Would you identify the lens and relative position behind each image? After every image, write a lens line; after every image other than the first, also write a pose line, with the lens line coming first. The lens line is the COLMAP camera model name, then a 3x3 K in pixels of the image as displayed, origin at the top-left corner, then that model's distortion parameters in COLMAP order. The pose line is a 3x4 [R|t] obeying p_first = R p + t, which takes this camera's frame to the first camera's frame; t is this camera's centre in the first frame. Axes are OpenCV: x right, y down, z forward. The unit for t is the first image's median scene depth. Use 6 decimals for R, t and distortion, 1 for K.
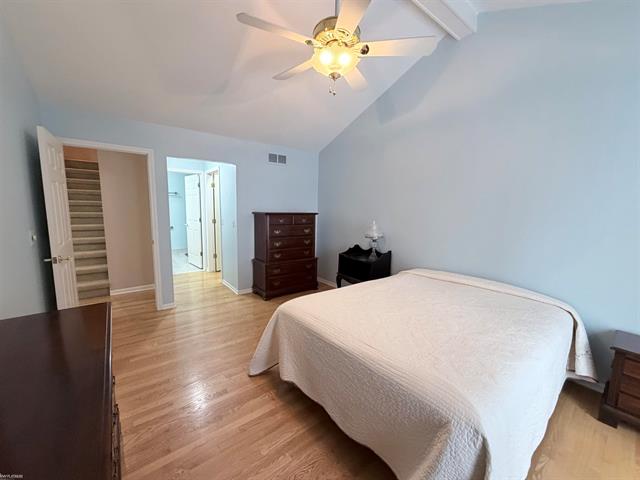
lens RADIAL K [[256.2, 0, 319.1], [0, 256.2, 238.3], [0, 0, 1]] dist [-0.002783, -0.000739]
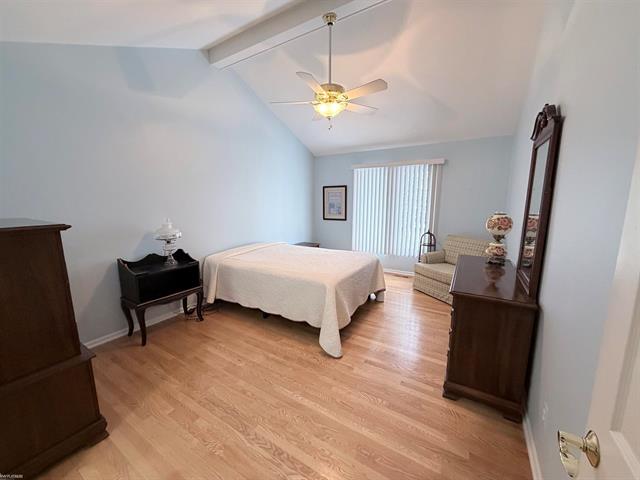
lens RADIAL K [[256.2, 0, 318.0], [0, 256.2, 240.3], [0, 0, 1]] dist [-0.002783, -0.000739]
pose [[-0.357200, -0.162447, 0.919793, -1.240019], [0.114637, 0.969690, 0.215779, -0.214690], [-0.926966, 0.182518, -0.327750, 1.443306]]
